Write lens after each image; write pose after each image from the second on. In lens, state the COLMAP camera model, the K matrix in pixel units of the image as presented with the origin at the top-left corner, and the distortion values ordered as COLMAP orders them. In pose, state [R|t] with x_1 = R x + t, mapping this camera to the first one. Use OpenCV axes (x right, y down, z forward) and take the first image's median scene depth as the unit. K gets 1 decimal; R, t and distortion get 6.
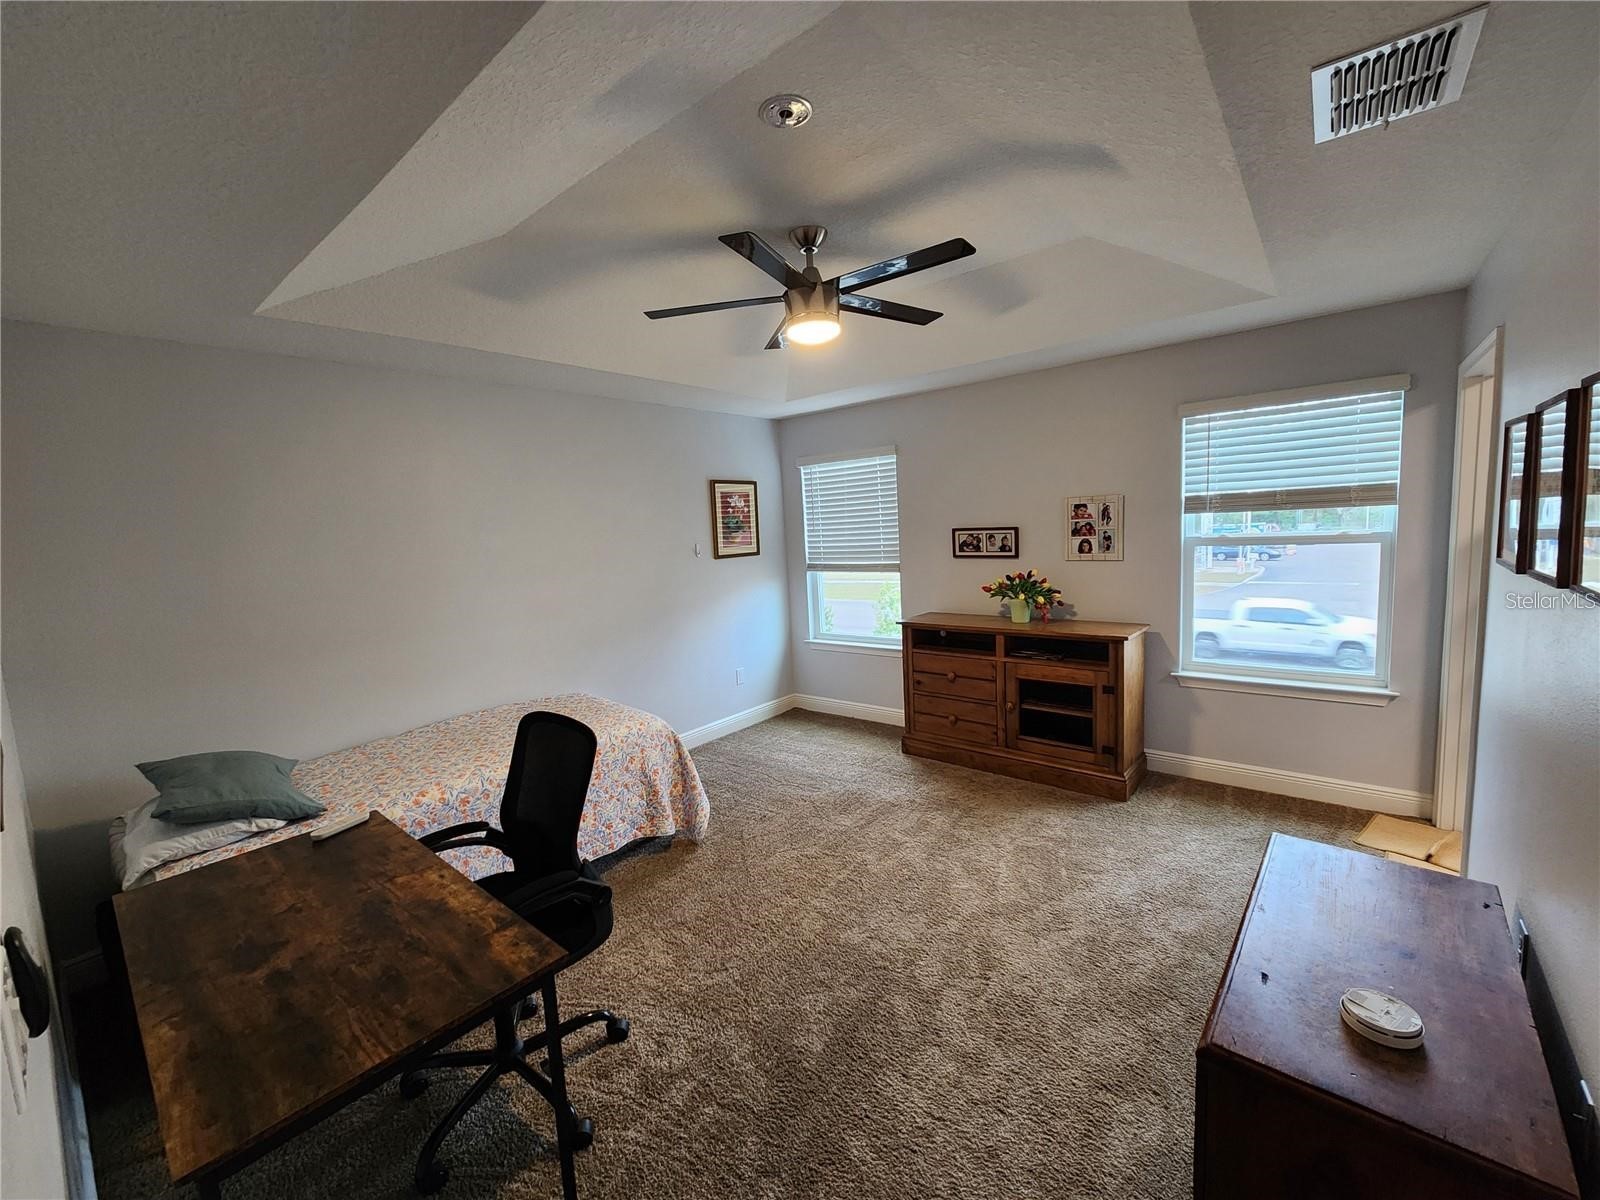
lens RADIAL K [[651.5, 0, 799.6], [0, 651.5, 597.0], [0, 0, 1]] dist [0.000714, -0.000174]
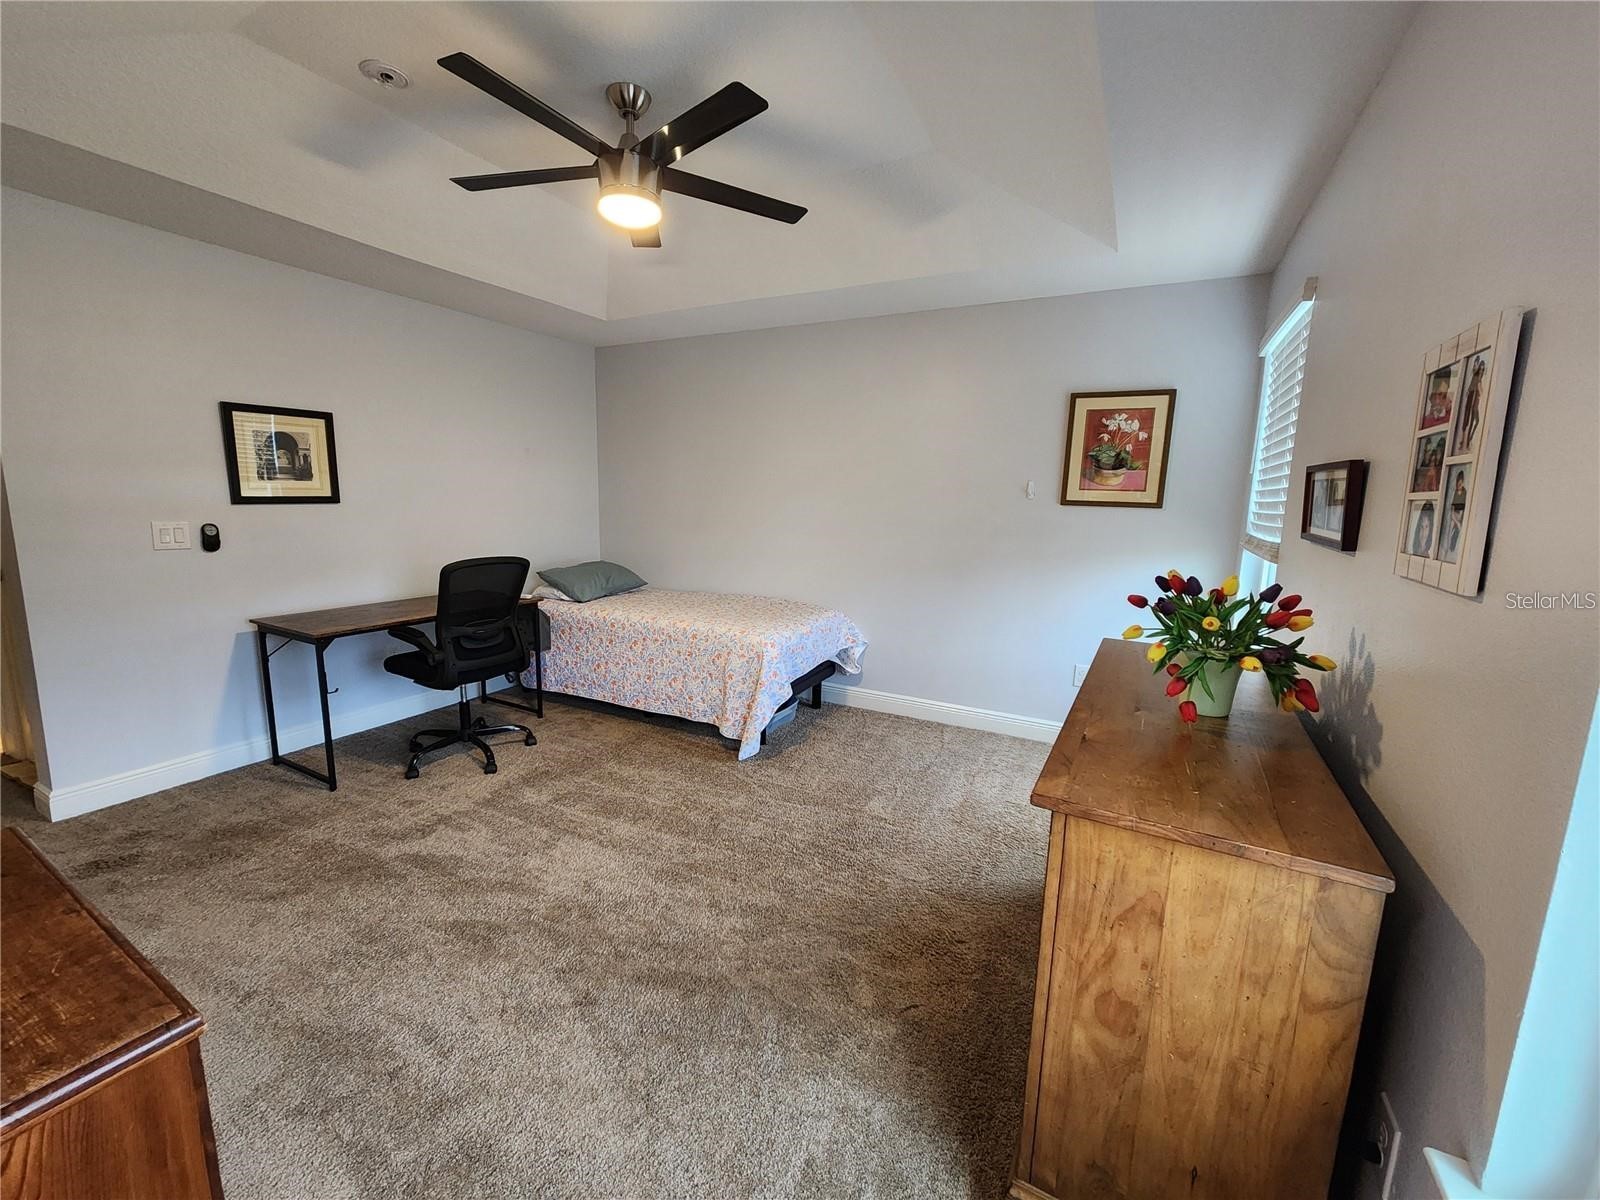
lens RADIAL K [[651.5, 0, 799.6], [0, 651.5, 597.0], [0, 0, 1]] dist [0.000714, -0.000174]
pose [[0.185933, 0.209087, -0.960058, 0.534164], [-0.145332, 0.972201, 0.183585, -0.049270], [0.971755, 0.105392, 0.211152, 0.572567]]
